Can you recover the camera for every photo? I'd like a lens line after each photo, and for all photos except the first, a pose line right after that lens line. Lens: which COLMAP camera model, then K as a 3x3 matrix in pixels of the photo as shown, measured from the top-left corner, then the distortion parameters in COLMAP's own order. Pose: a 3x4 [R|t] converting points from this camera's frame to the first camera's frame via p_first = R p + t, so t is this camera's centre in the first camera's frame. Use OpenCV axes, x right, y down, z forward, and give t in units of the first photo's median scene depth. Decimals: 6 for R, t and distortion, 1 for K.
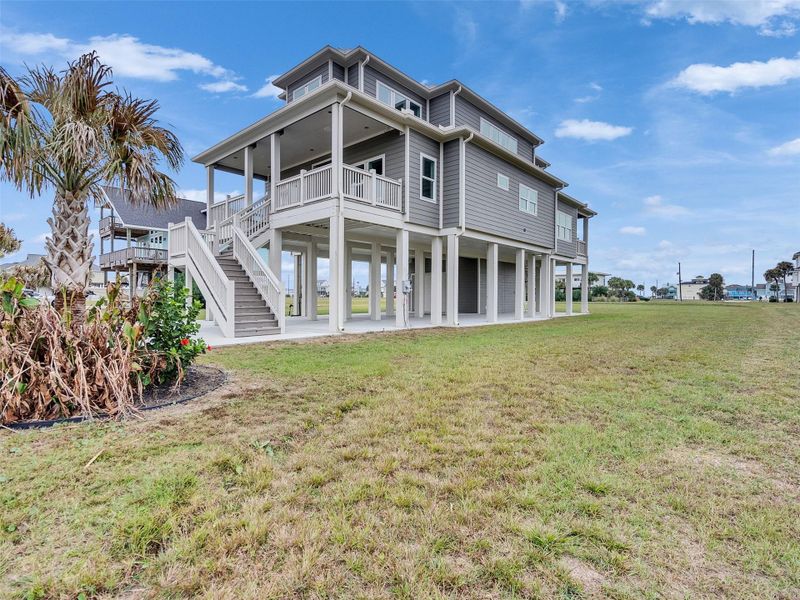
lens RADIAL K [[412.7, 0, 393.2], [0, 412.7, 300.3], [0, 0, 1]] dist [-0.003371, 0.002538]
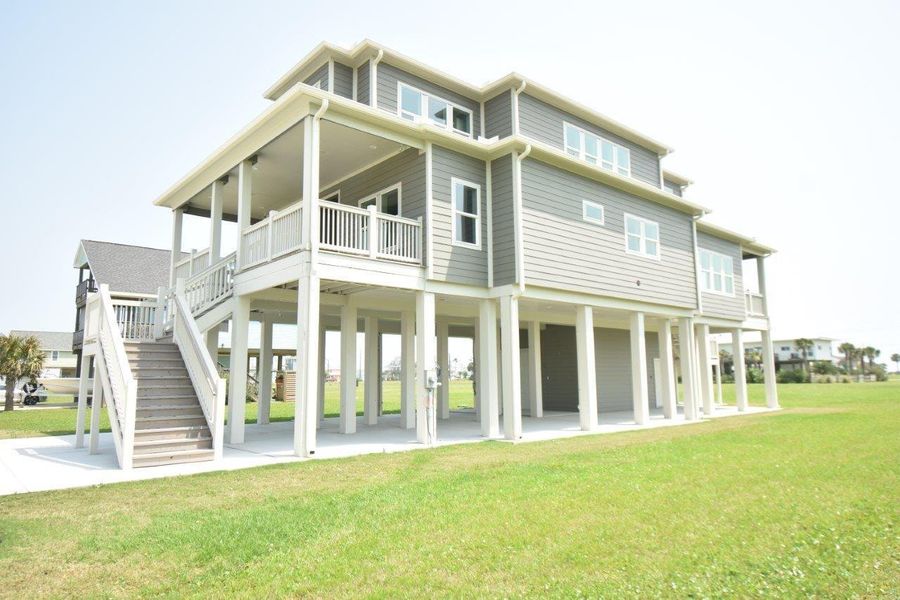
lens RADIAL K [[591.6, 0, 449.0], [0, 591.6, 291.7], [0, 0, 1]] dist [0.007659, 0.000989]
pose [[0.993559, -0.031911, -0.108732, 0.155439], [0.015060, 0.988203, -0.152406, -0.025151], [0.112313, 0.149787, 0.982319, 0.073046]]
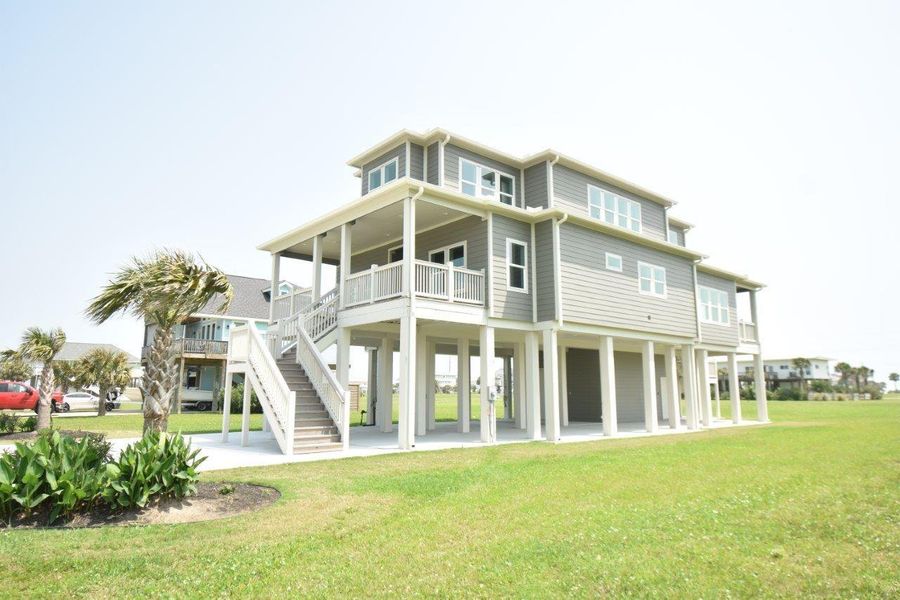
lens RADIAL K [[585.0, 0, 446.2], [0, 585.0, 287.9], [0, 0, 1]] dist [0.004276, -0.001120]
pose [[0.992349, -0.025336, -0.120839, 0.083618], [0.002910, 0.983246, -0.182261, -0.025923], [0.123433, 0.180514, 0.975797, -0.206328]]
